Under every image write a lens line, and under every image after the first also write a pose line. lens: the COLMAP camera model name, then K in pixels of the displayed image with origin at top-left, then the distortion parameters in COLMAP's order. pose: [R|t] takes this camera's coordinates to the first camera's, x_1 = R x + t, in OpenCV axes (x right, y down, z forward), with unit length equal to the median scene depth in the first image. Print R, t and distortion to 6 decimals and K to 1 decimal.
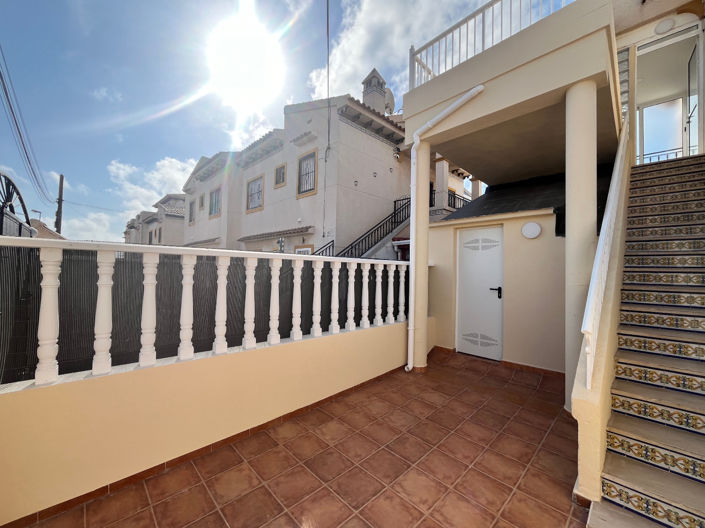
lens RADIAL K [[280.9, 0, 352.5], [0, 280.9, 264.0], [0, 0, 1]] dist [-0.013149, -0.000075]
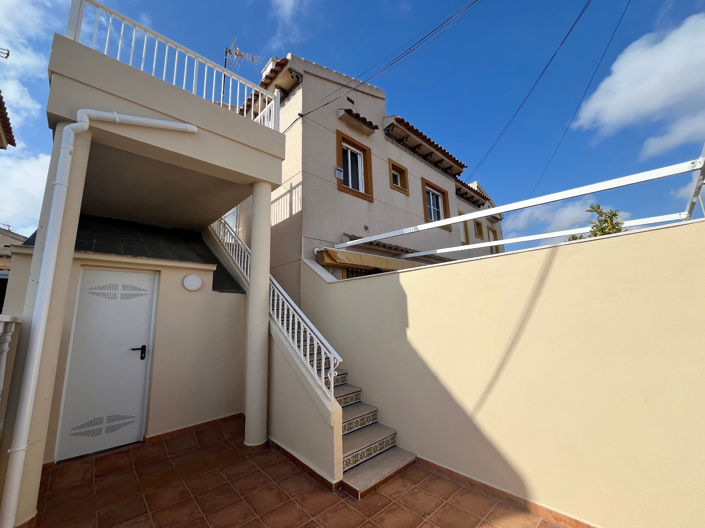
lens RADIAL K [[280.9, 0, 352.5], [0, 280.9, 264.0], [0, 0, 1]] dist [-0.013149, -0.000075]
pose [[0.011086, 0.170519, 0.985292, -0.352634], [0.014399, 0.985223, -0.170669, -0.005944], [-0.999835, 0.016079, 0.008467, 0.409923]]
